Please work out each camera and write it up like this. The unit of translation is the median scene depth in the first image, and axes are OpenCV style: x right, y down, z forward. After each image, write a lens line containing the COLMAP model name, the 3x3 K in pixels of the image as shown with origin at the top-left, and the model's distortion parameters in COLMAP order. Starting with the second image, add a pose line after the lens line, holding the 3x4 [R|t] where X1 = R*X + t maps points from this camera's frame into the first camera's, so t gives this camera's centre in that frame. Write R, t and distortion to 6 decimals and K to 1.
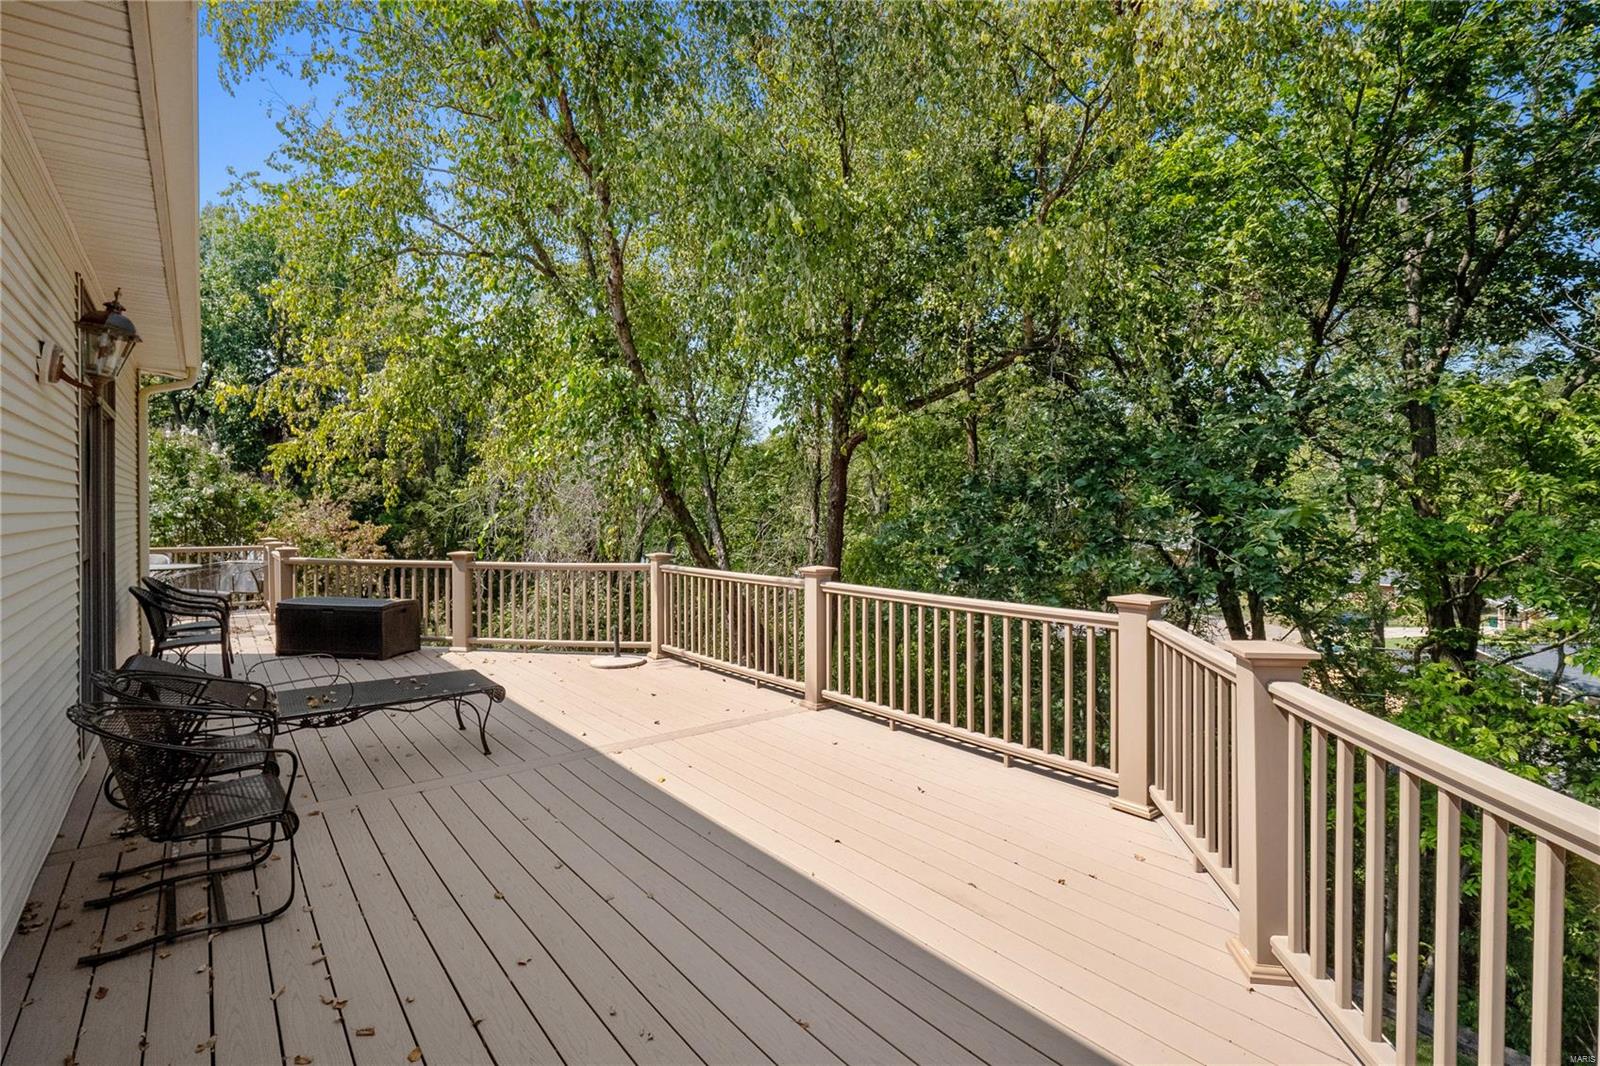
lens RADIAL K [[751.0, 0, 785.2], [0, 751.0, 517.9], [0, 0, 1]] dist [-0.001518, -0.000907]
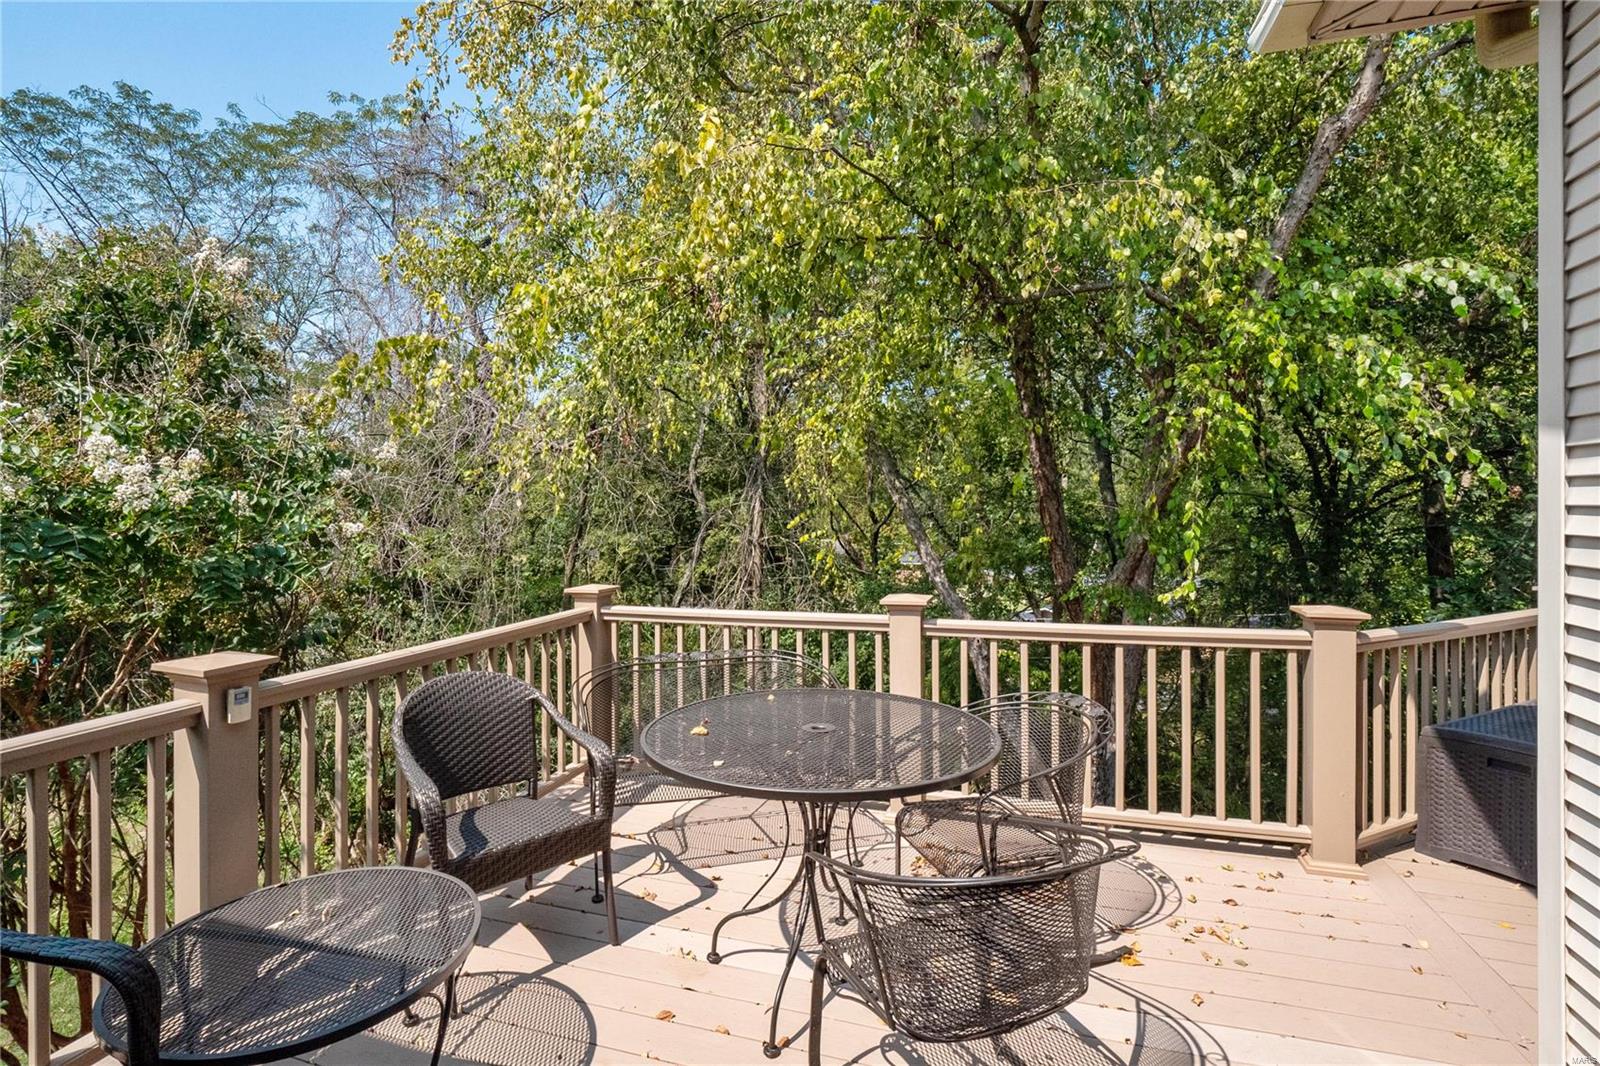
lens RADIAL K [[751.0, 0, 785.2], [0, 751.0, 517.9], [0, 0, 1]] dist [-0.001518, -0.000907]
pose [[0.814560, -0.002138, 0.580075, -0.442147], [0.002260, 0.999997, 0.000511, 0.000186], [-0.580075, 0.000894, 0.814563, 0.592743]]
